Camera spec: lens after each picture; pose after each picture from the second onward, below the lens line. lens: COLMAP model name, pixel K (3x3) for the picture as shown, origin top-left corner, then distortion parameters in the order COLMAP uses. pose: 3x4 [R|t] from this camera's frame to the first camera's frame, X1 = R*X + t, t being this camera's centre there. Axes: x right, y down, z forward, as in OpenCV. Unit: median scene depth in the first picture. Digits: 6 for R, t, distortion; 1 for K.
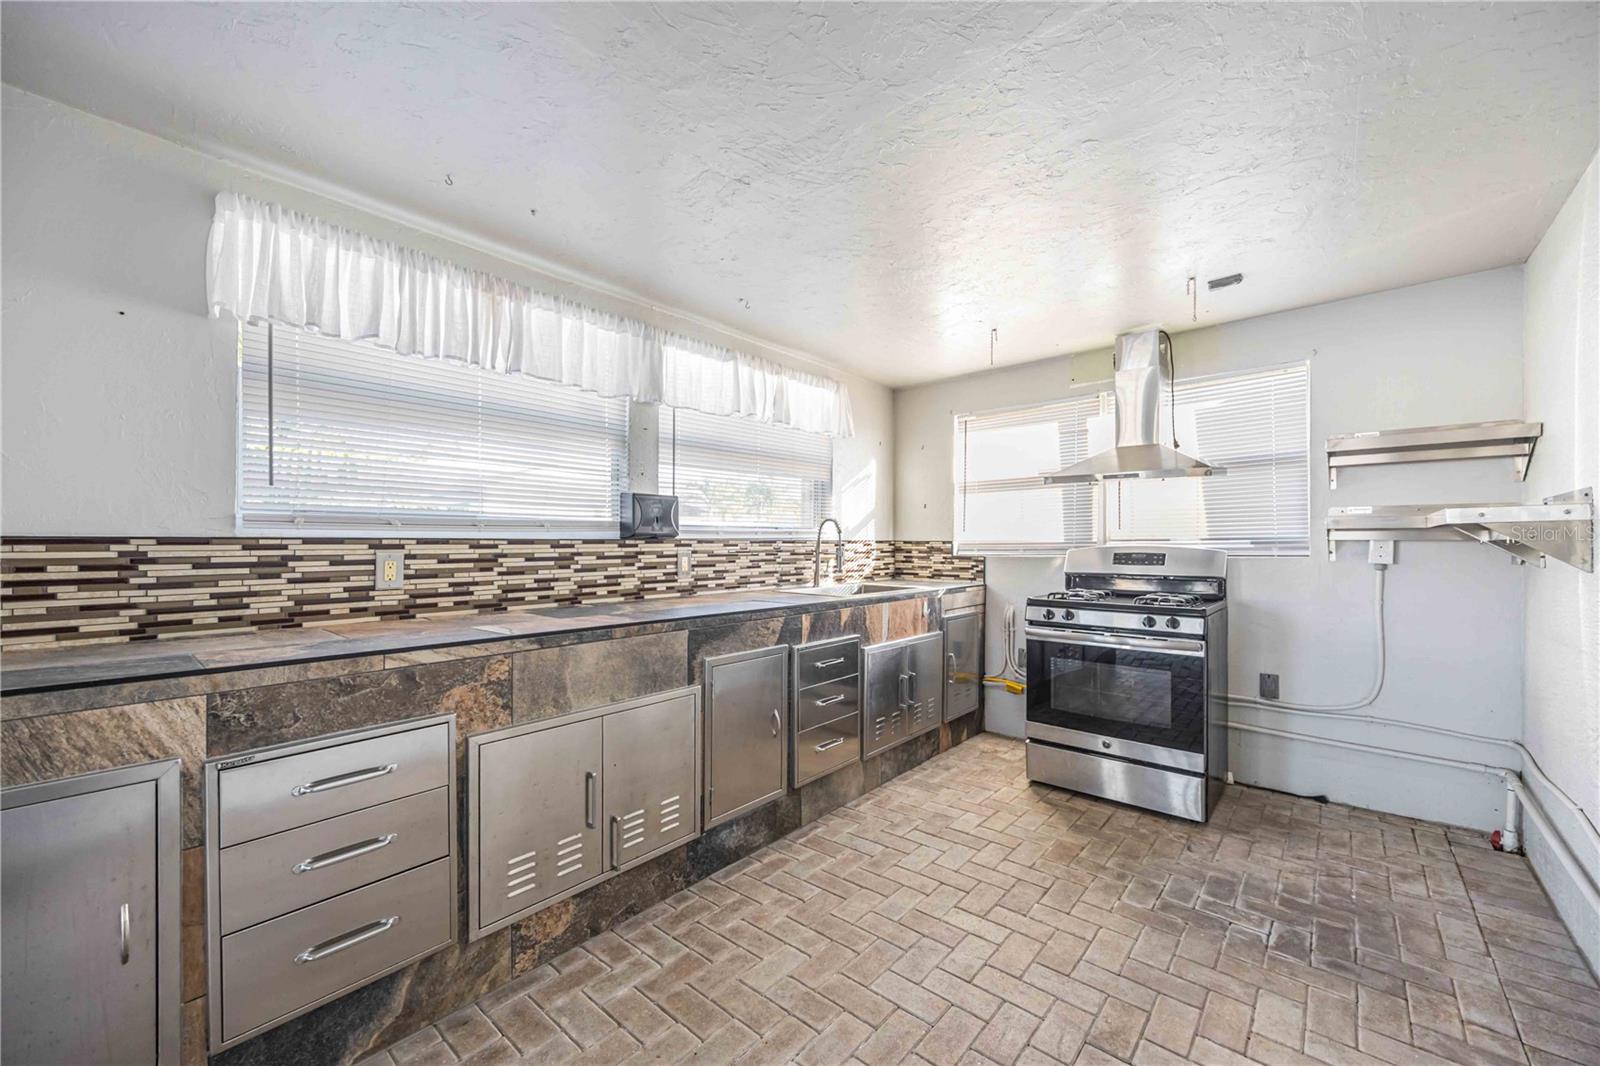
lens RADIAL K [[620.9, 0, 800.0], [0, 620.9, 533.0], [0, 0, 1]] dist [-0.001559, -0.000269]
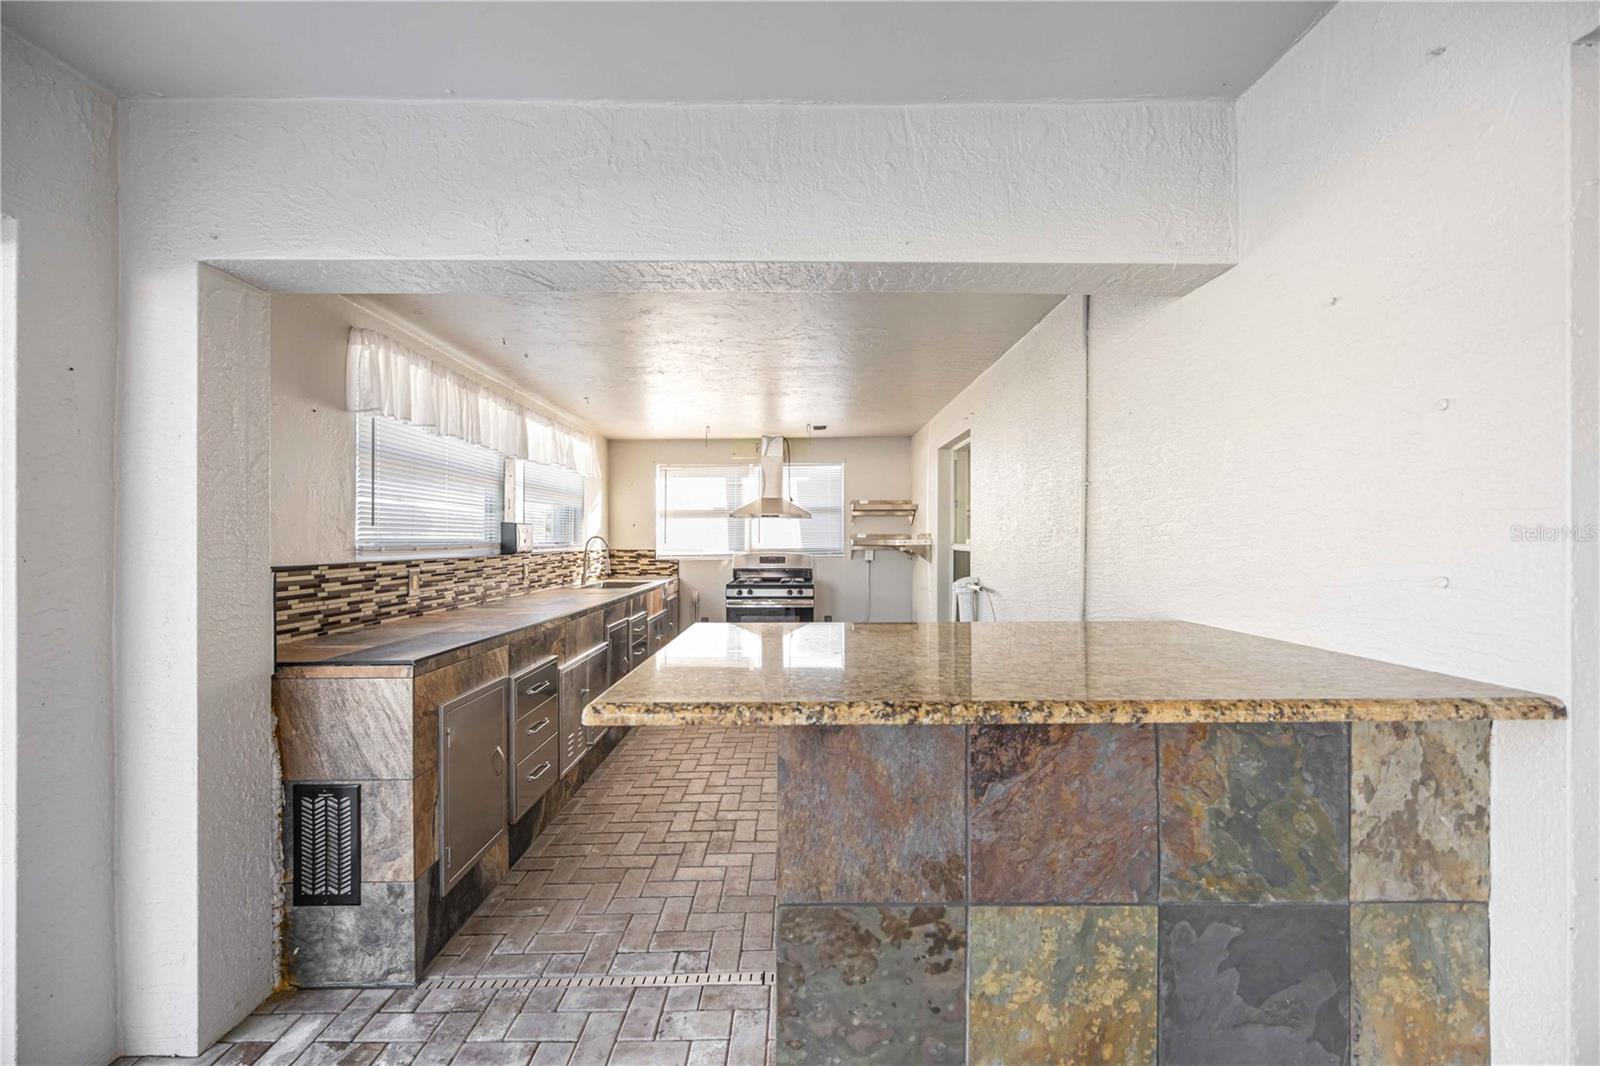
lens RADIAL K [[620.9, 0, 800.0], [0, 620.9, 533.0], [0, 0, 1]] dist [-0.001559, -0.000269]
pose [[0.748023, 0.005751, 0.663648, -0.752480], [-0.008297, 0.999965, 0.000687, -0.049163], [-0.663621, -0.006020, 0.748045, -0.524803]]
